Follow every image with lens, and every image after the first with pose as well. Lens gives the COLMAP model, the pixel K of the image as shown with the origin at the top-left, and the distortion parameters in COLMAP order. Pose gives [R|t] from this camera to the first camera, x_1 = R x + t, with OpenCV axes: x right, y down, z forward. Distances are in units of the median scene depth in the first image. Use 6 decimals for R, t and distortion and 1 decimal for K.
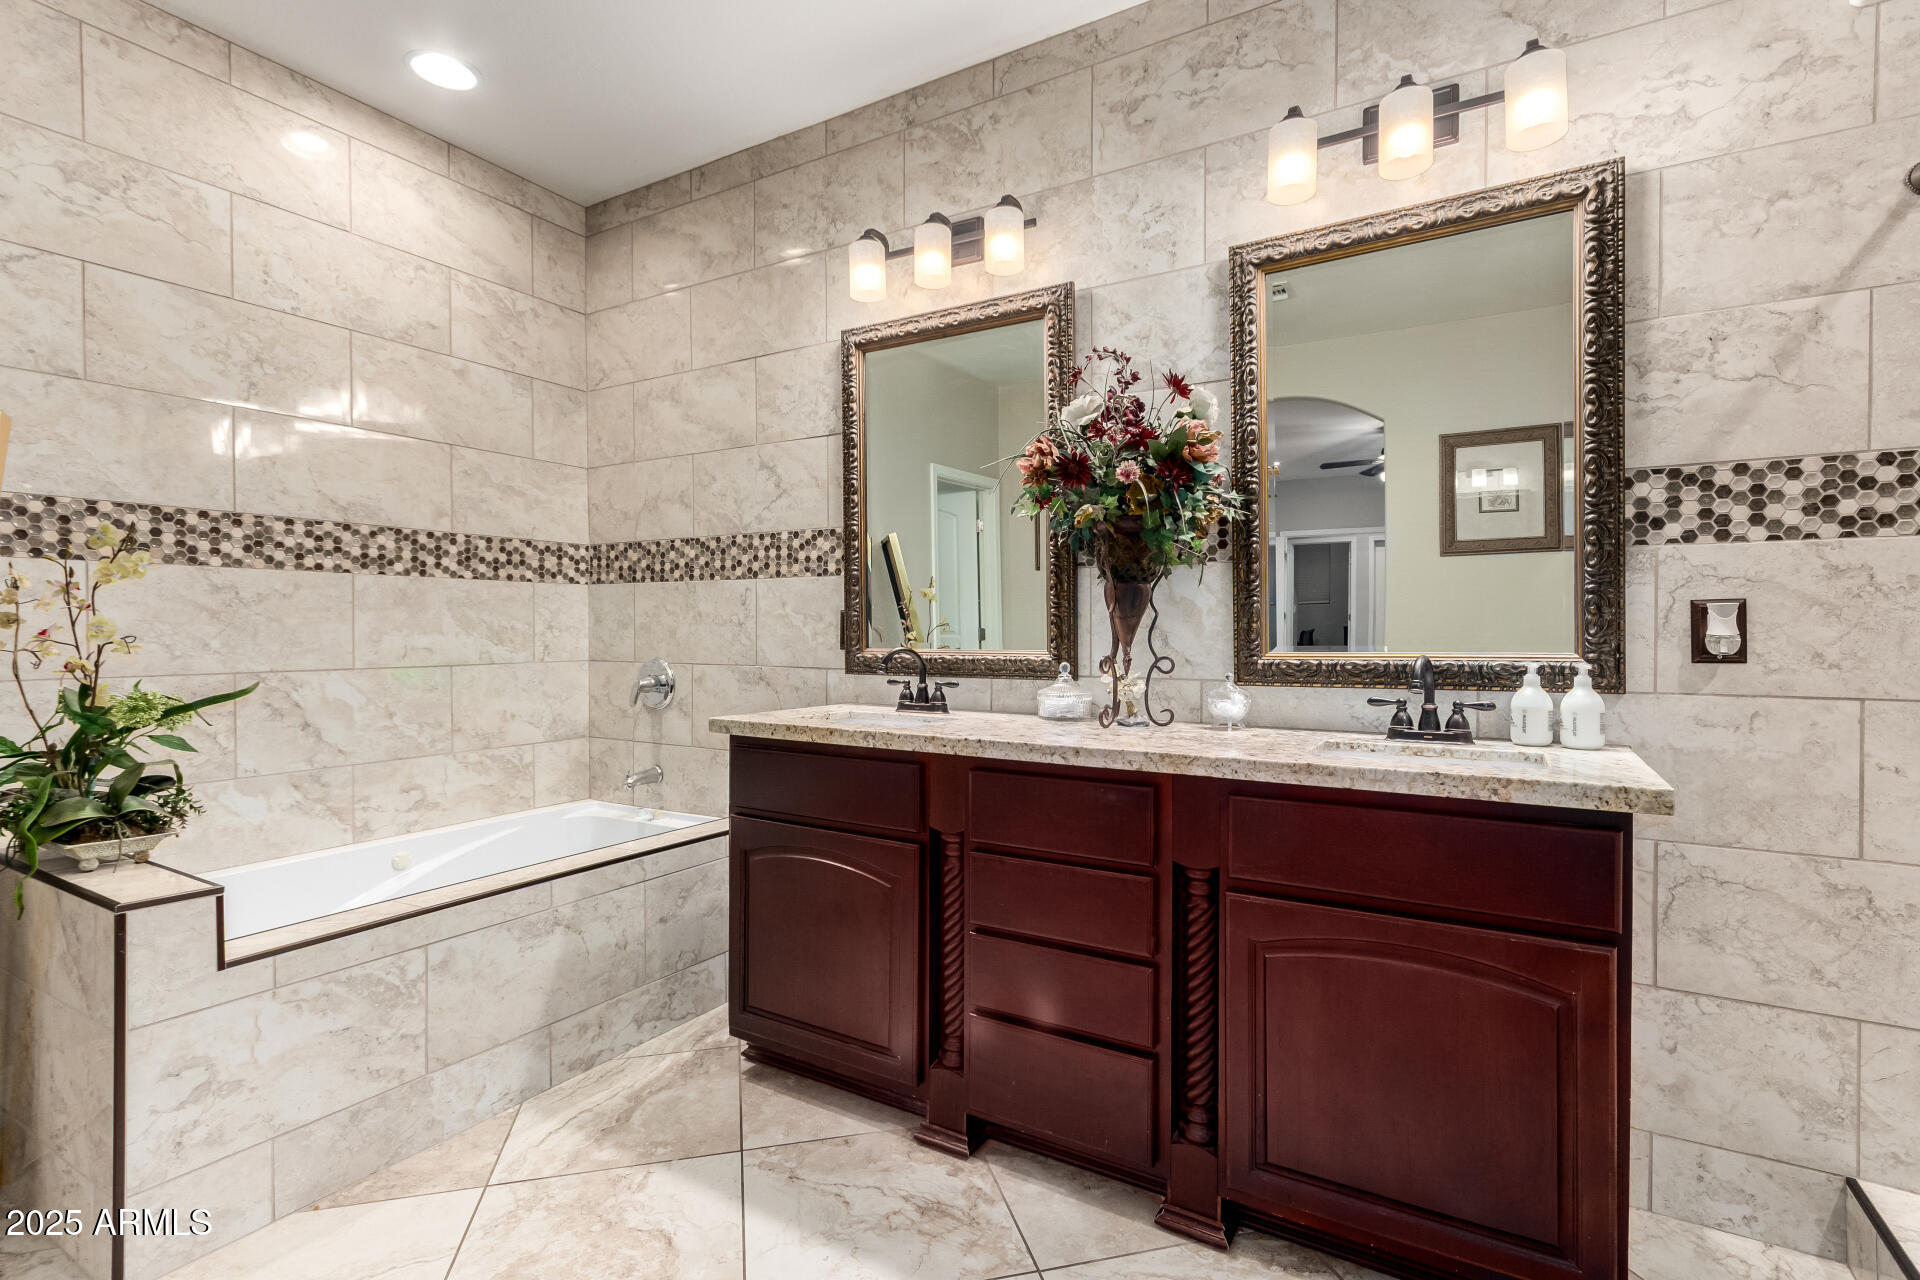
lens RADIAL K [[882.0, 0, 967.7], [0, 882.0, 648.9], [0, 0, 1]] dist [-0.000699, -0.000340]
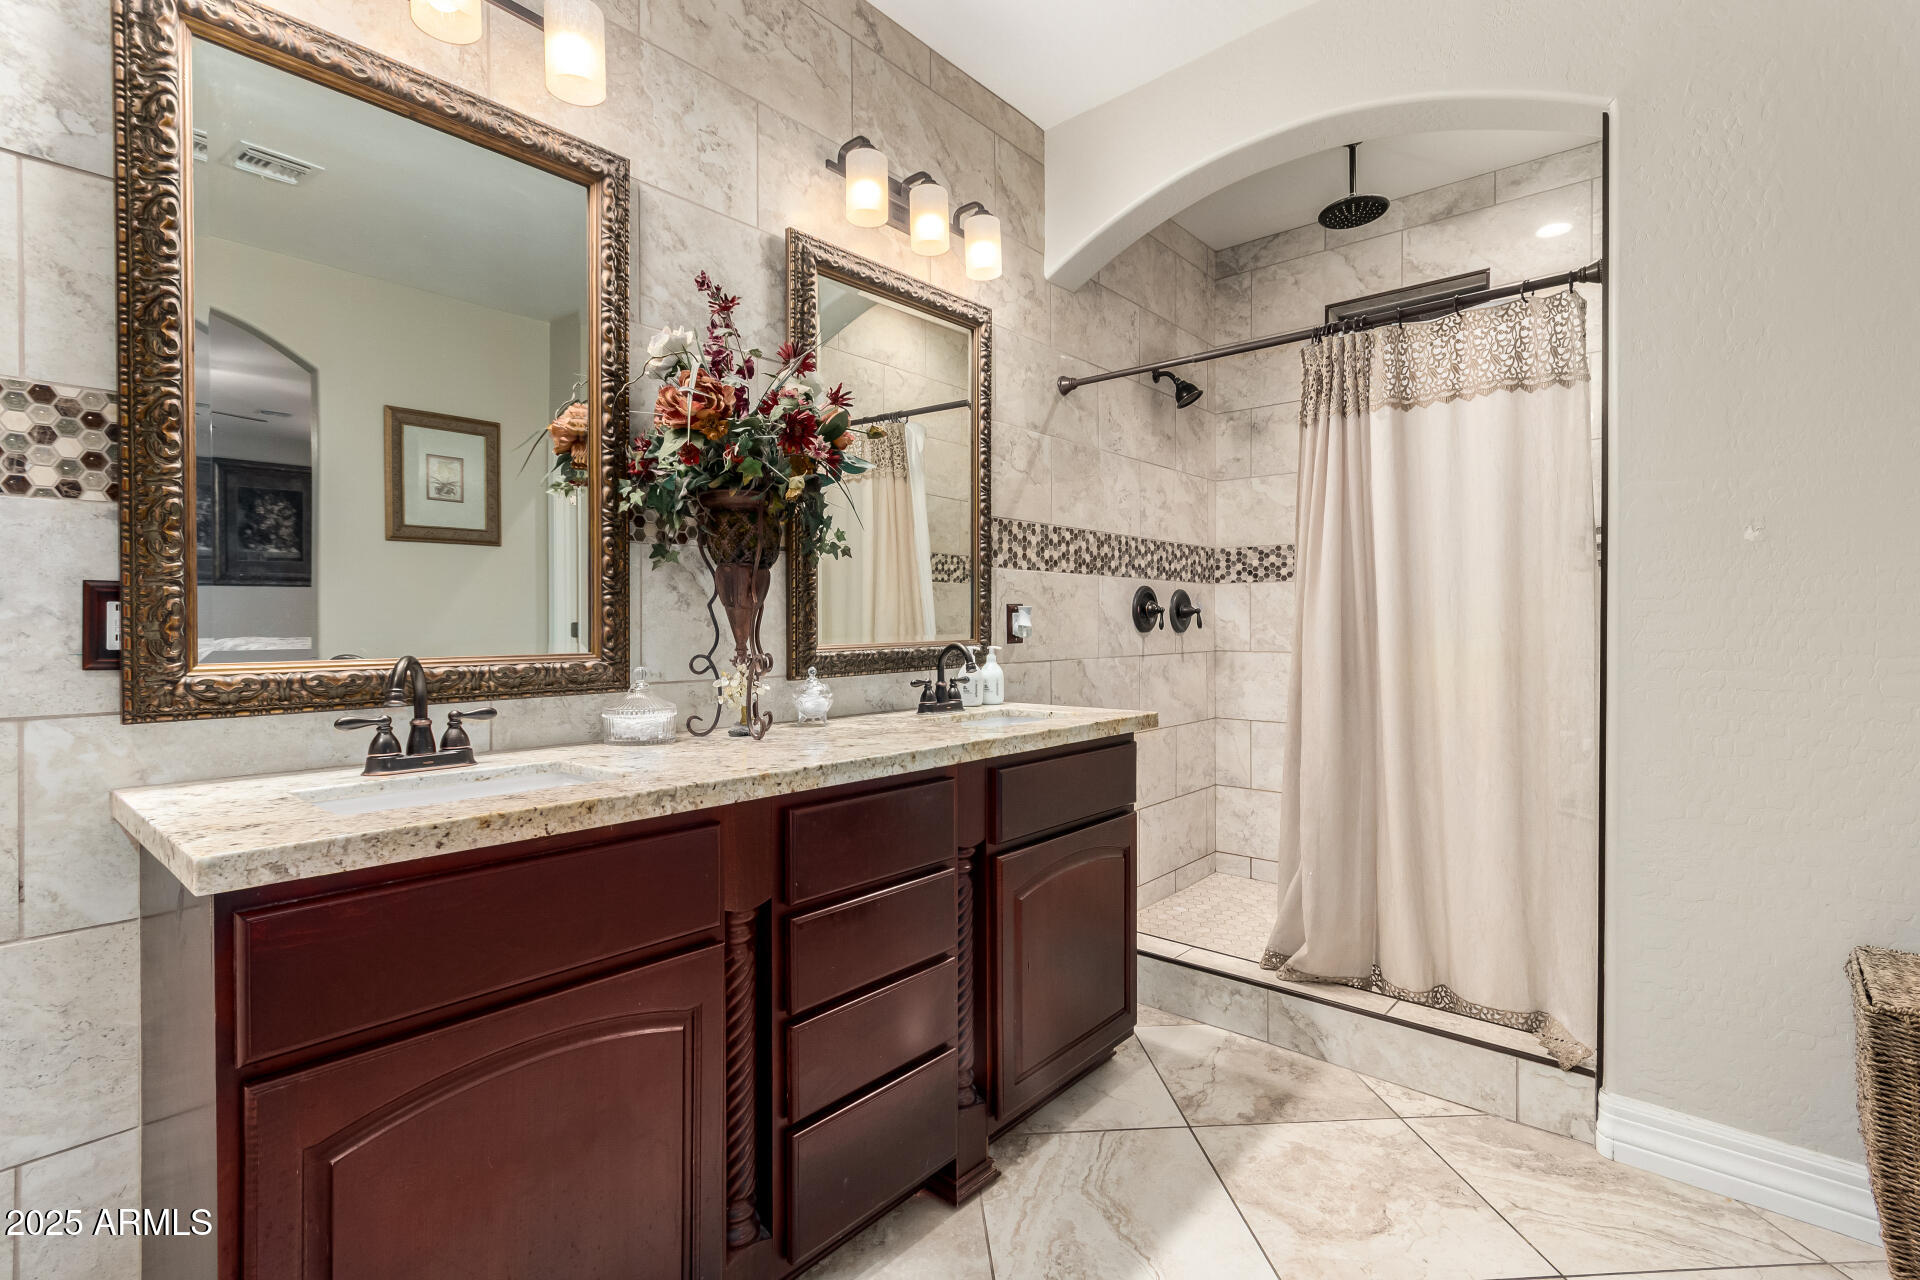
lens RADIAL K [[902.1, 0, 960.0], [0, 902.1, 640.0], [0, 0, 1]] dist [0.001340, 0.000600]
pose [[0.182163, -0.020627, 0.983052, -0.678873], [0.021797, 0.999619, 0.016935, -0.016703], [-0.983027, 0.018343, 0.182544, 0.671141]]
